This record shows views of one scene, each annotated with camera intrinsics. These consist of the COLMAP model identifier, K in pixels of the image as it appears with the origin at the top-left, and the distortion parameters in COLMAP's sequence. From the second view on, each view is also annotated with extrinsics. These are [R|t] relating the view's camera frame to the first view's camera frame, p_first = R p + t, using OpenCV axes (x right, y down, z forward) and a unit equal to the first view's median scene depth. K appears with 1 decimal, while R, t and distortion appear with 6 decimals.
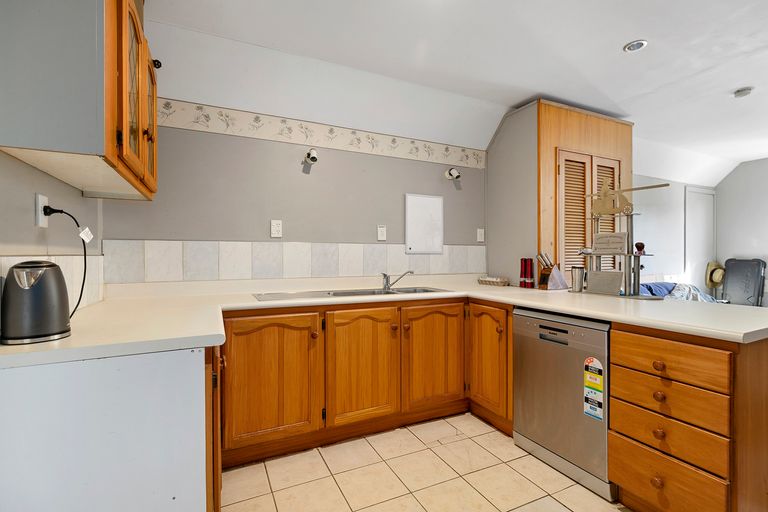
lens RADIAL K [[364.3, 0, 389.1], [0, 364.3, 257.1], [0, 0, 1]] dist [0.002612, 0.000305]
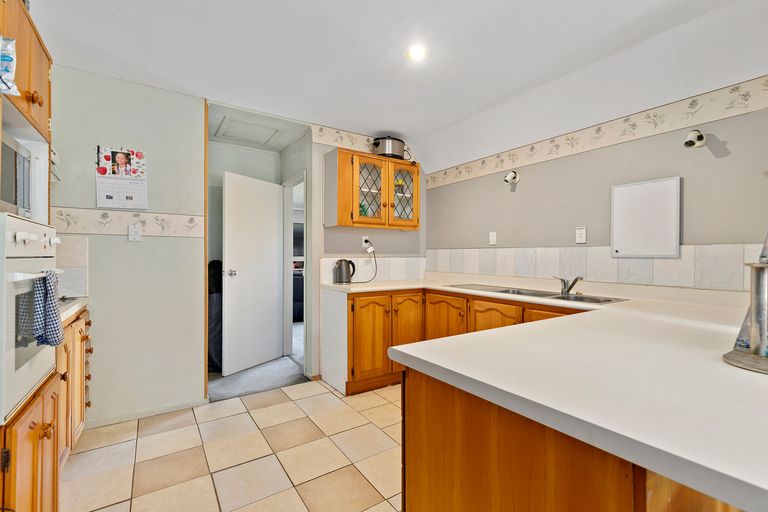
lens RADIAL K [[343.4, 0, 388.6], [0, 343.4, 254.3], [0, 0, 1]] dist [0.002582, -0.000083]
pose [[0.126909, -0.004964, -0.991902, 0.840268], [-0.015417, 0.999857, -0.006976, -0.003128], [0.991795, 0.016177, 0.126814, 0.423515]]
